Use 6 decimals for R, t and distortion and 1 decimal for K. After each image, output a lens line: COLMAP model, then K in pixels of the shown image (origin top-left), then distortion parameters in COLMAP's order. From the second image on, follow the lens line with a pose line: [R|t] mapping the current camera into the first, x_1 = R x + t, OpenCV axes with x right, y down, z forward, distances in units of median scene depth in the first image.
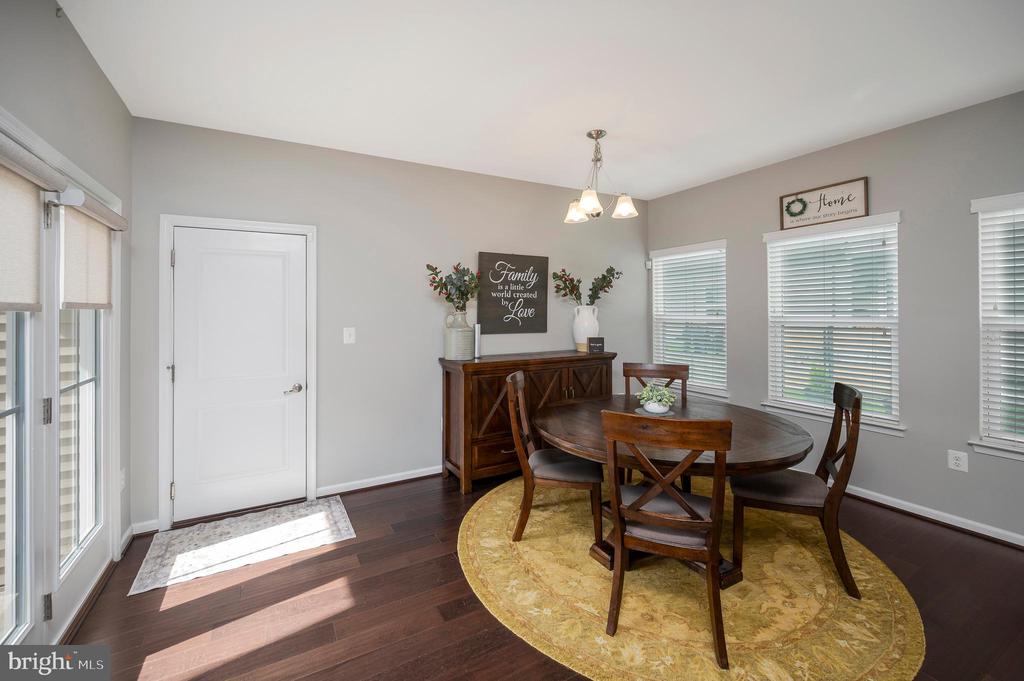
lens RADIAL K [[421.8, 0, 494.4], [0, 421.8, 309.2], [0, 0, 1]] dist [0.008490, -0.001629]
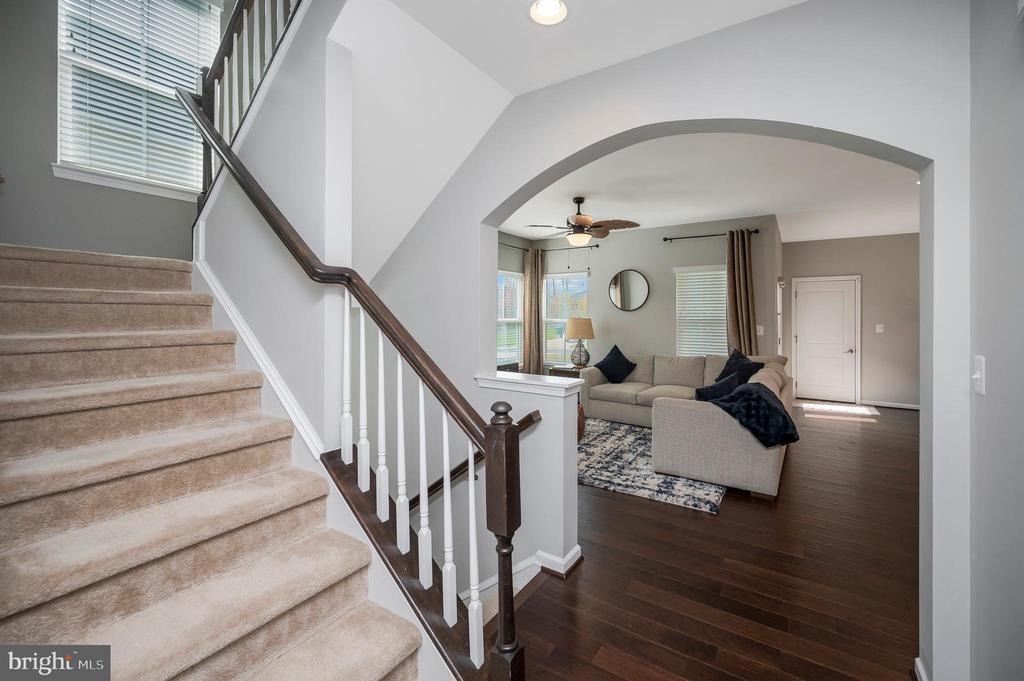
lens RADIAL K [[421.8, 0, 525.4], [0, 421.8, 303.6], [0, 0, 1]] dist [0.008490, -0.001629]
pose [[0.478412, -0.016183, -0.877986, 0.527395], [-0.003262, 0.999791, -0.020206, -0.007053], [0.878129, 0.012531, 0.478259, -1.223565]]
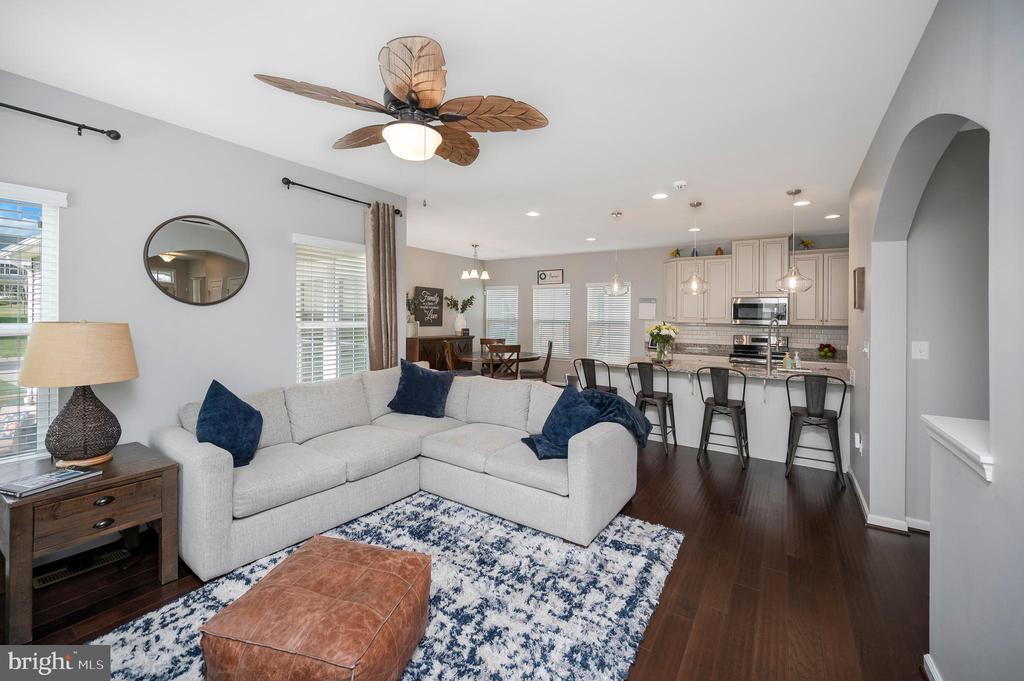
lens RADIAL K [[421.8, 0, 505.9], [0, 421.8, 314.3], [0, 0, 1]] dist [0.008490, -0.001629]
pose [[0.883541, 0.016476, 0.468064, -0.600873], [-0.018288, 0.999833, -0.000673, -0.006434], [-0.467997, -0.007966, 0.883694, -1.025937]]
